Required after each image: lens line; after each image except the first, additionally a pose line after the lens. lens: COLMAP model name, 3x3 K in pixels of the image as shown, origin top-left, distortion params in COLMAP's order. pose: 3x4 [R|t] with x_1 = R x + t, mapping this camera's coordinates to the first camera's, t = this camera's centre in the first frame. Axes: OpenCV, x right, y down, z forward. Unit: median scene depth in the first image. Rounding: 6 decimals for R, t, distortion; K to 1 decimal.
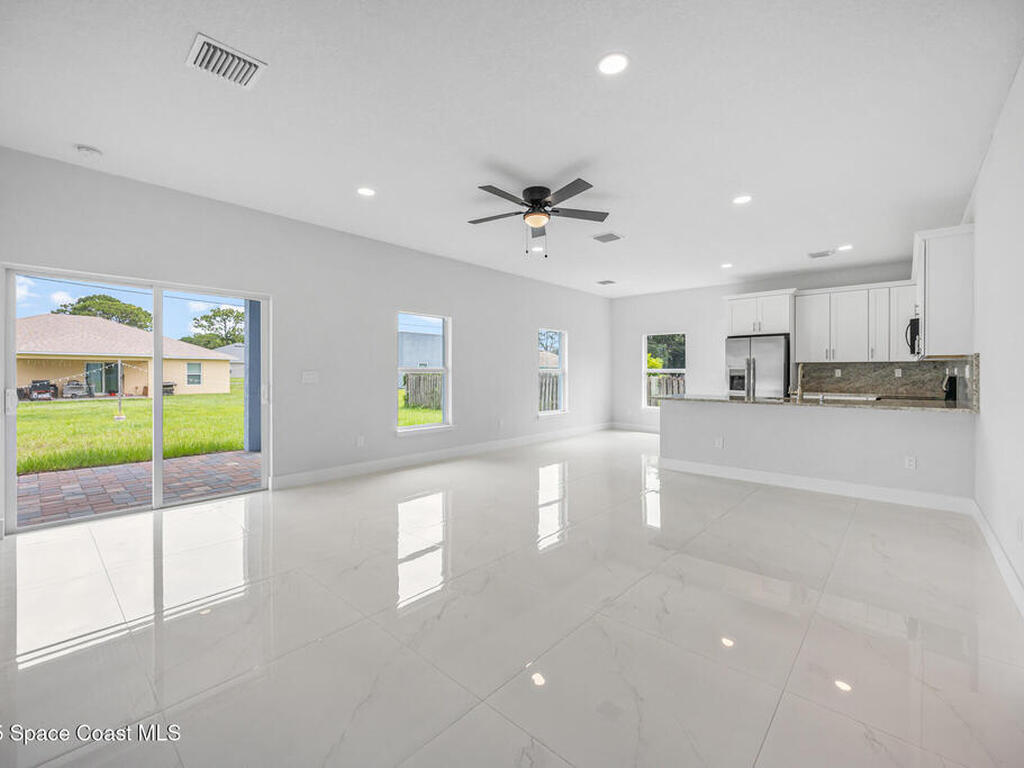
lens RADIAL K [[440.4, 0, 501.4], [0, 440.4, 371.3], [0, 0, 1]] dist [0.001535, -0.000005]
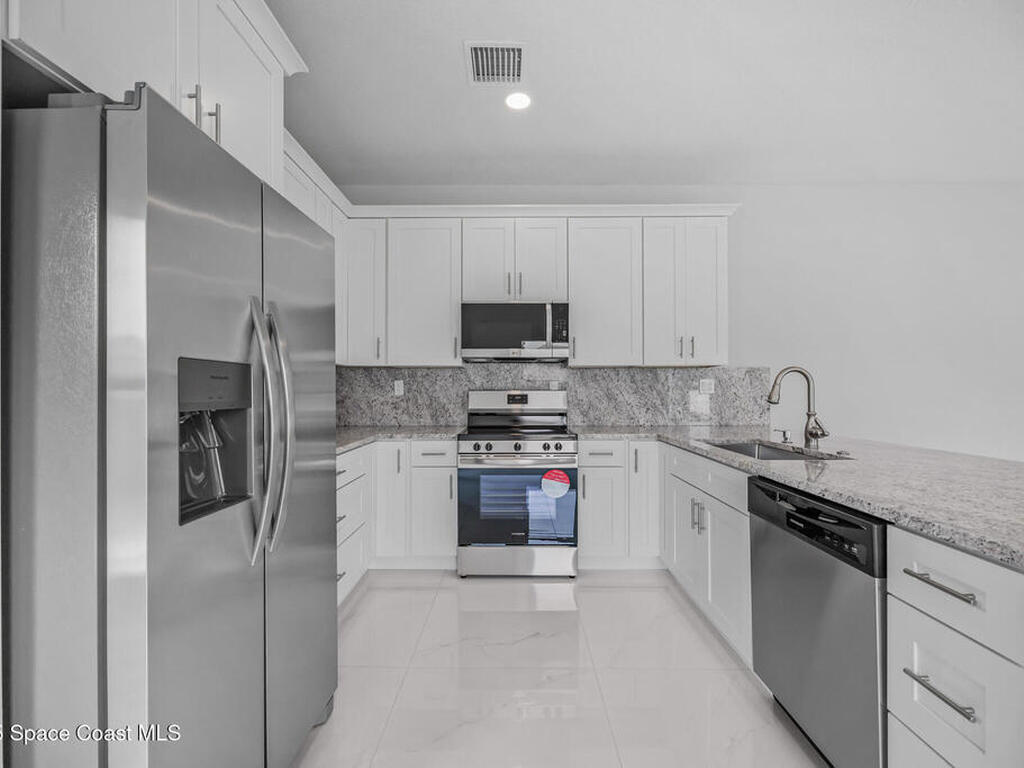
lens RADIAL K [[440.4, 0, 508.0], [0, 440.4, 392.5], [0, 0, 1]] dist [0.001535, -0.000005]
pose [[-0.654940, -0.005617, 0.755660, 0.389993], [-0.002864, 0.999984, 0.004950, 0.005318], [-0.755676, 0.001078, -0.654945, 1.098458]]
